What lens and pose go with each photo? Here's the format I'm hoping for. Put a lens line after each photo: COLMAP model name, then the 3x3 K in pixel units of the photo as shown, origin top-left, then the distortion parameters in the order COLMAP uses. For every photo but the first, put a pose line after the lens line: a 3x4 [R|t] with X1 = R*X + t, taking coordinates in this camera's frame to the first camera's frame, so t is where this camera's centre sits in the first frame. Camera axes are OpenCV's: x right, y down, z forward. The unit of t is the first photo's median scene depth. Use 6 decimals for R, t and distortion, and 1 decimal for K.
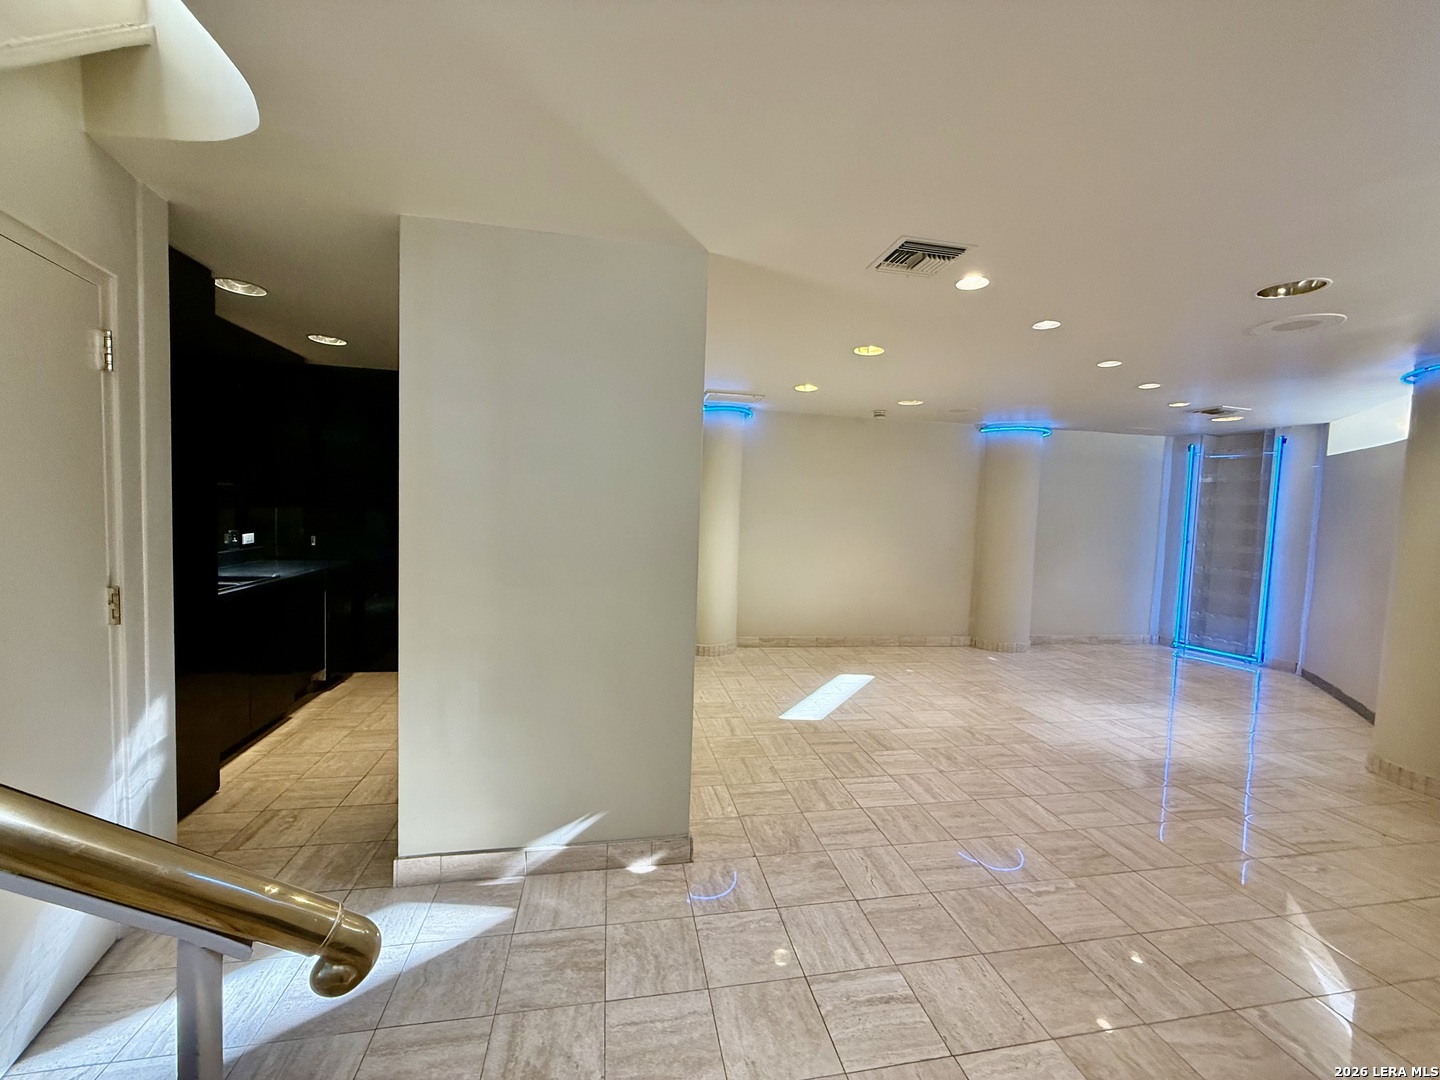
lens RADIAL K [[570.9, 0, 720.0], [0, 570.9, 540.0], [0, 0, 1]] dist [0.010696, 0.000172]
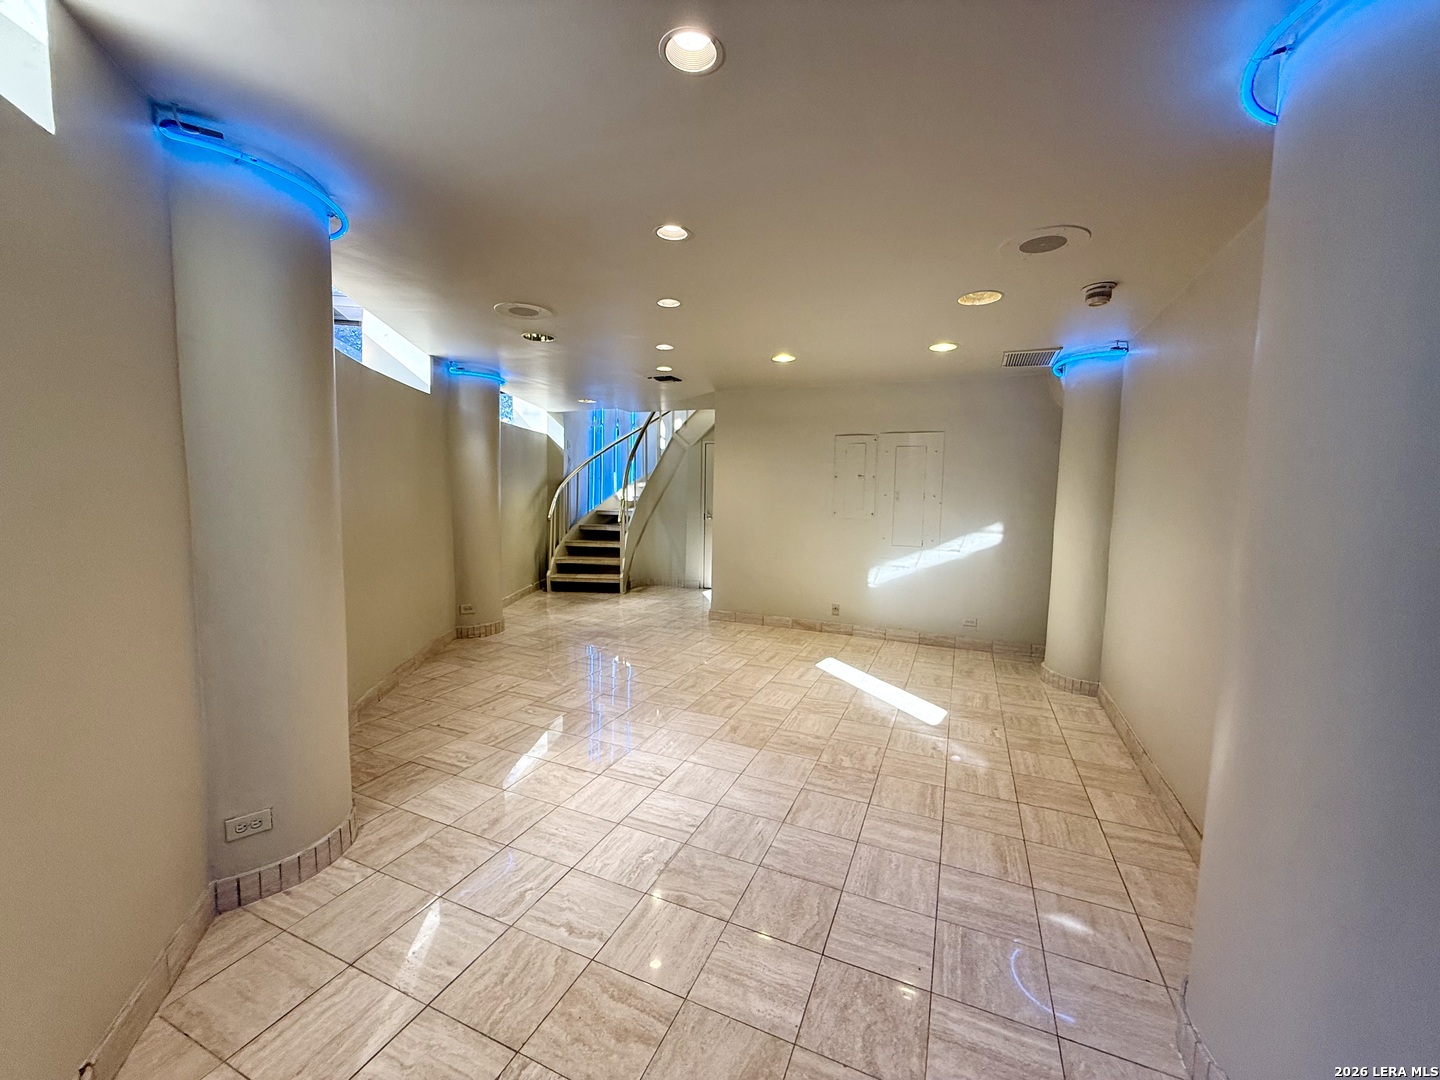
lens RADIAL K [[570.9, 0, 720.0], [0, 570.9, 540.0], [0, 0, 1]] dist [0.010696, 0.000172]
pose [[-0.557765, 0.022586, -0.829691, 1.194414], [-0.094038, 0.991473, 0.090207, -0.024870], [0.824654, 0.128337, -0.550885, 1.388841]]
